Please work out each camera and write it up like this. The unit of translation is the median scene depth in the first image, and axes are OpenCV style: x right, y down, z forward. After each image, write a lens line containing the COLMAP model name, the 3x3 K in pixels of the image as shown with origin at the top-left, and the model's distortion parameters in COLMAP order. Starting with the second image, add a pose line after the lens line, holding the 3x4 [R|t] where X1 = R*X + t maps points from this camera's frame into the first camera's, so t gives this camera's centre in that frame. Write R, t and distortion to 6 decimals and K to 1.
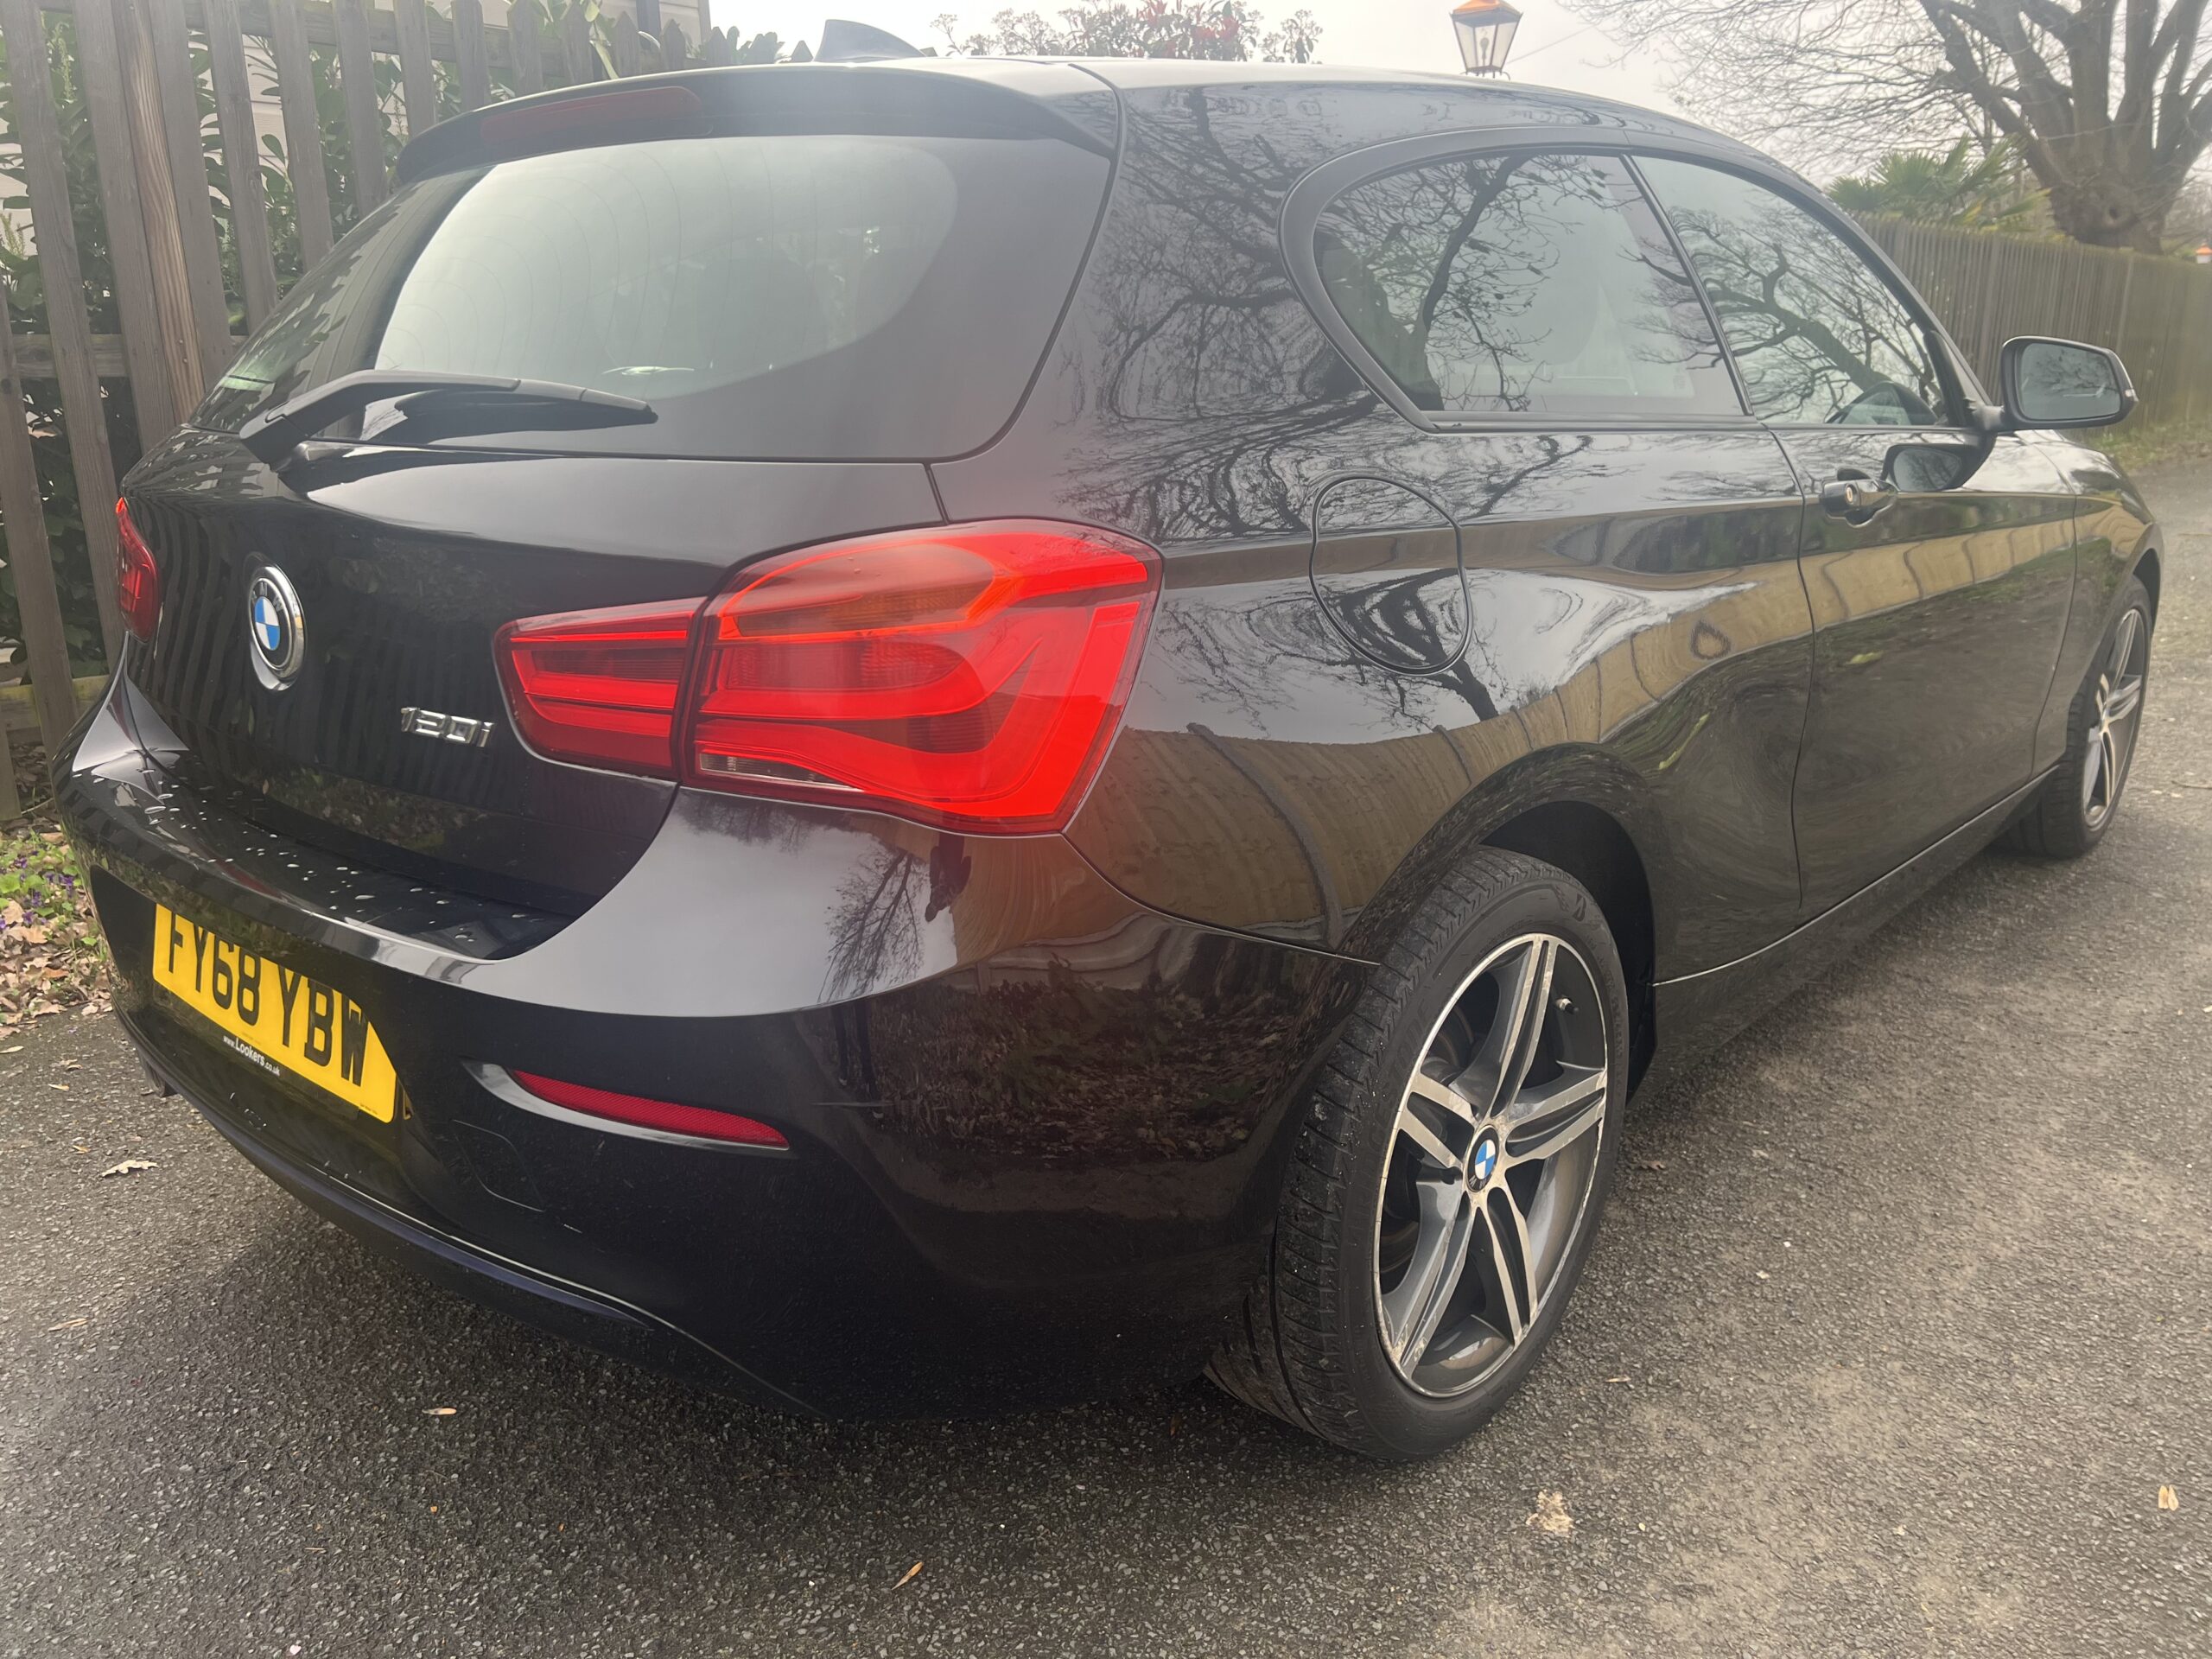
lens RADIAL K [[1670.6, 0, 1110.7], [0, 1670.6, 830.9], [0, 0, 1]] dist [0.046390, -0.048637]
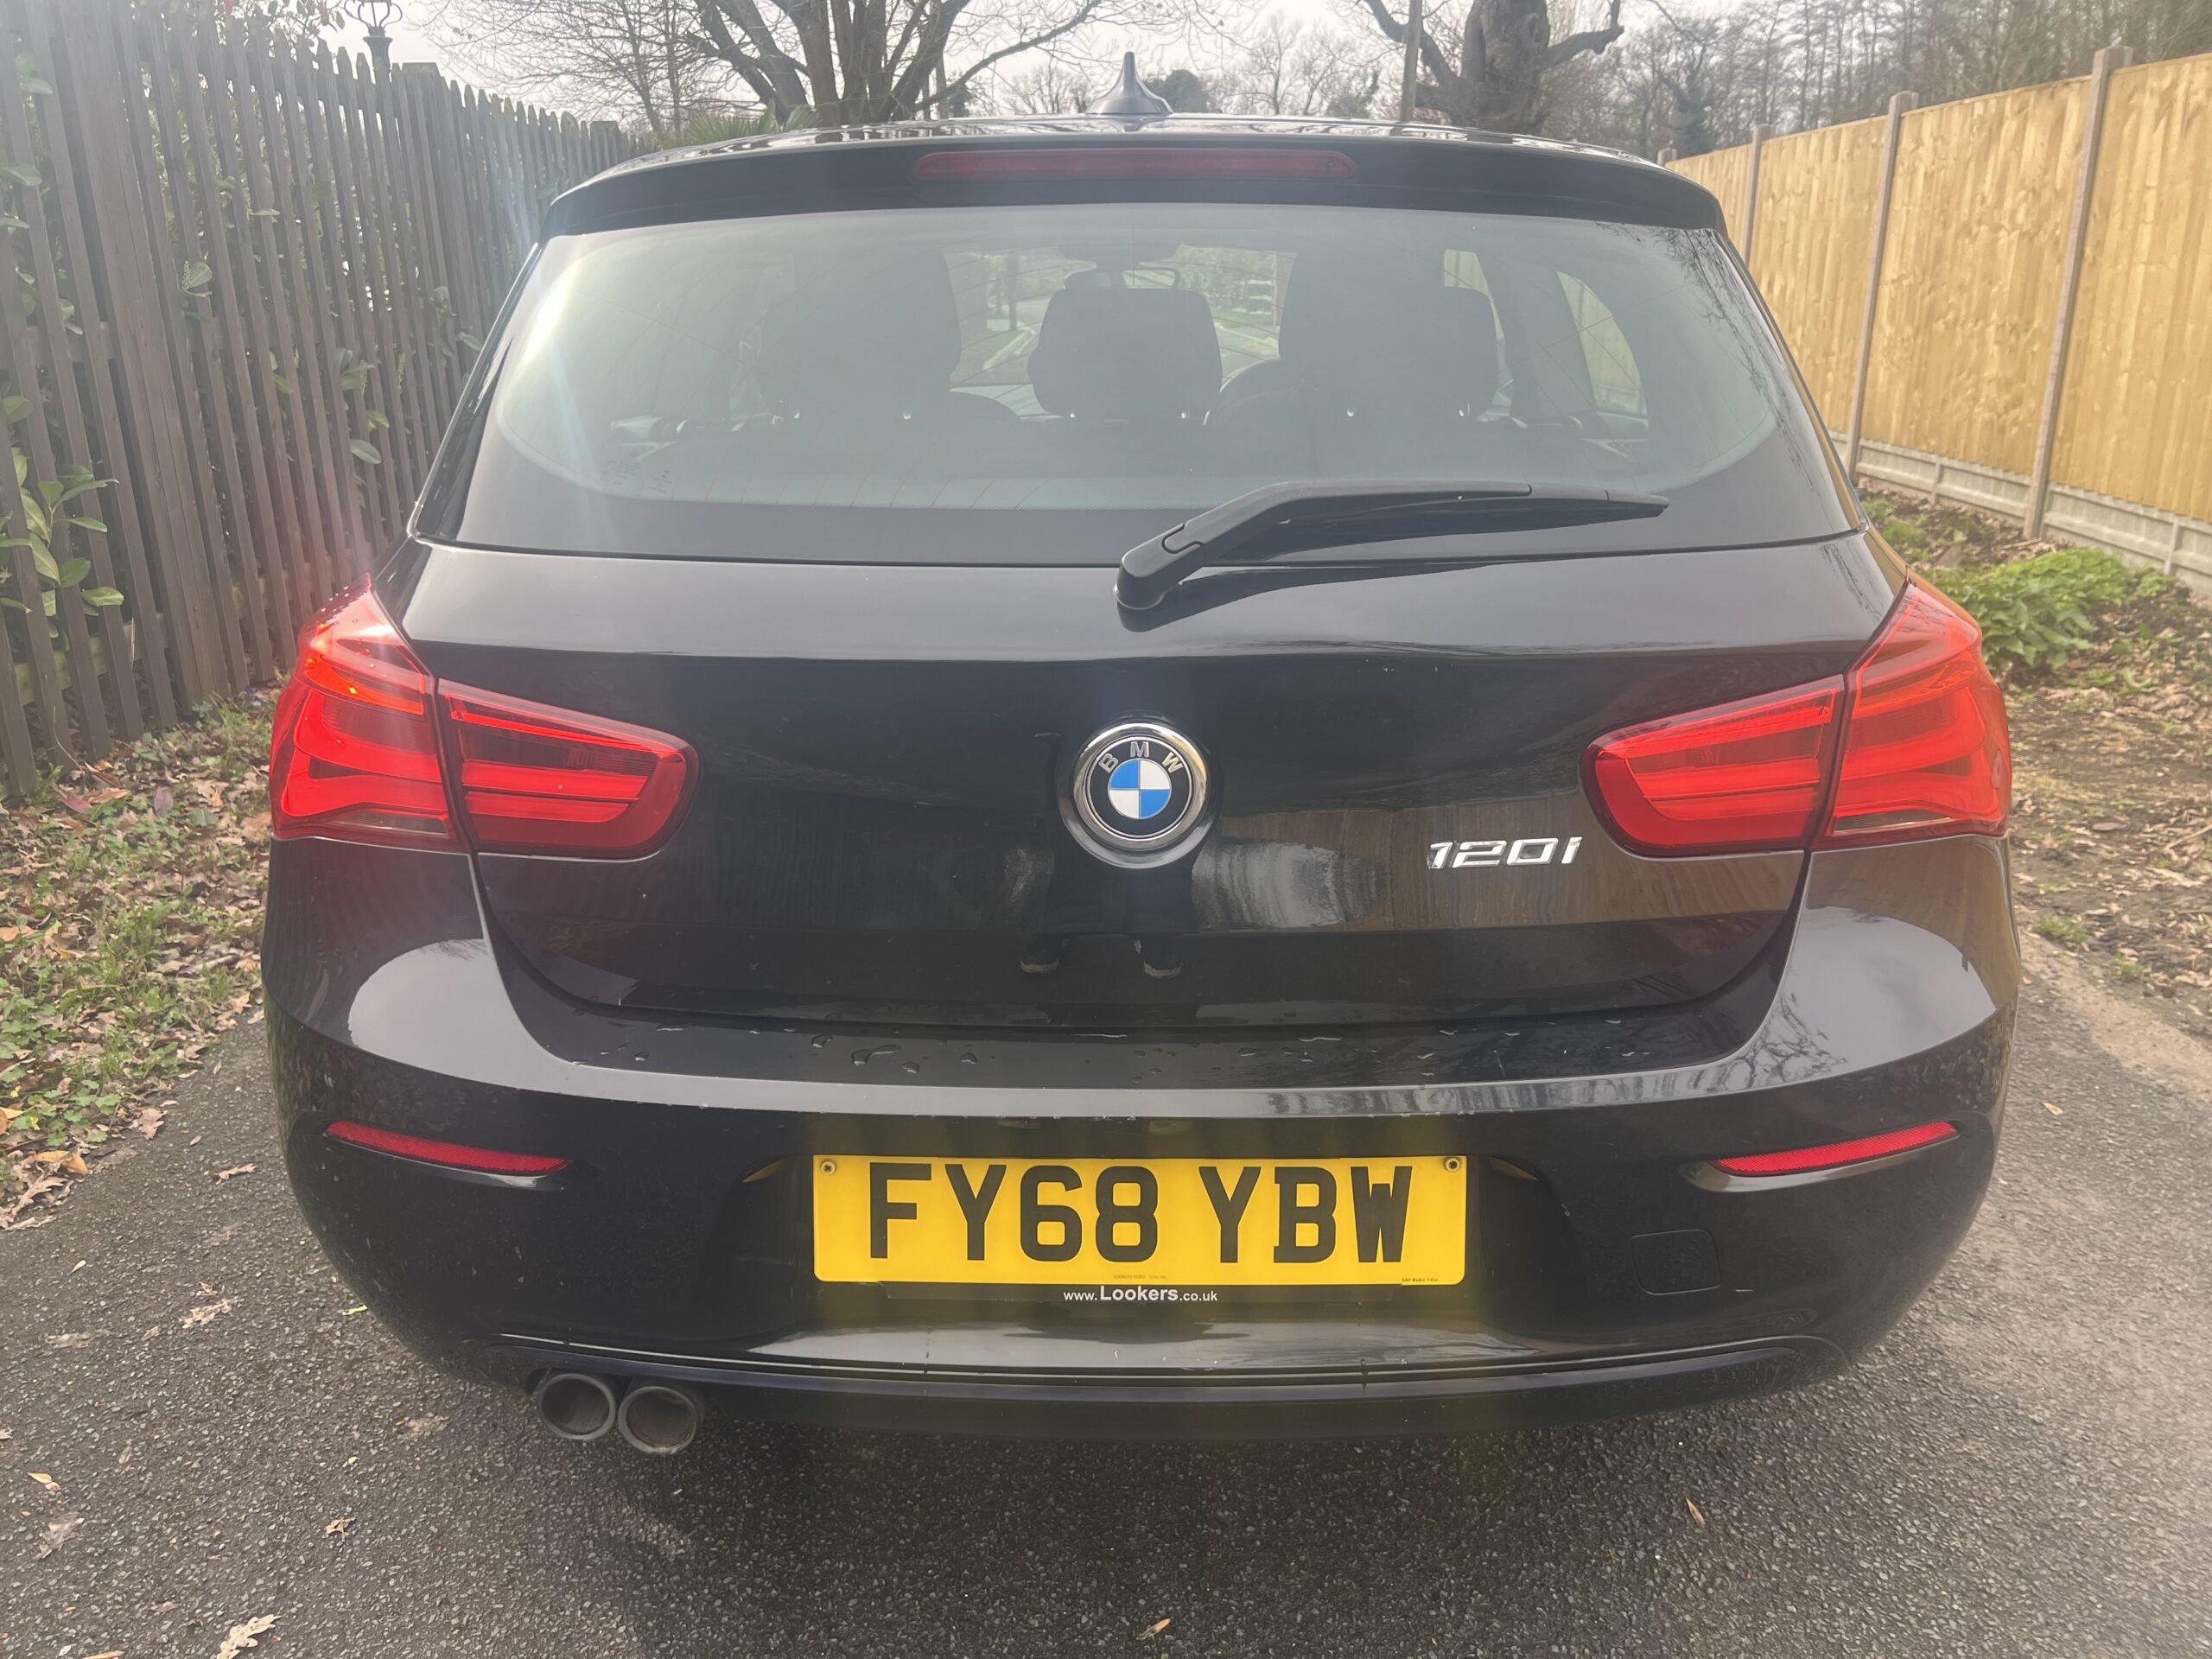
lens RADIAL K [[1670.6, 0, 1095.3], [0, 1670.6, 822.0], [0, 0, 1]] dist [0.046390, -0.048637]
pose [[0.755919, -0.204210, 0.622001, -1.044188], [0.185535, 0.977976, 0.095599, -0.191529], [-0.627825, 0.043138, 0.777159, 0.366617]]
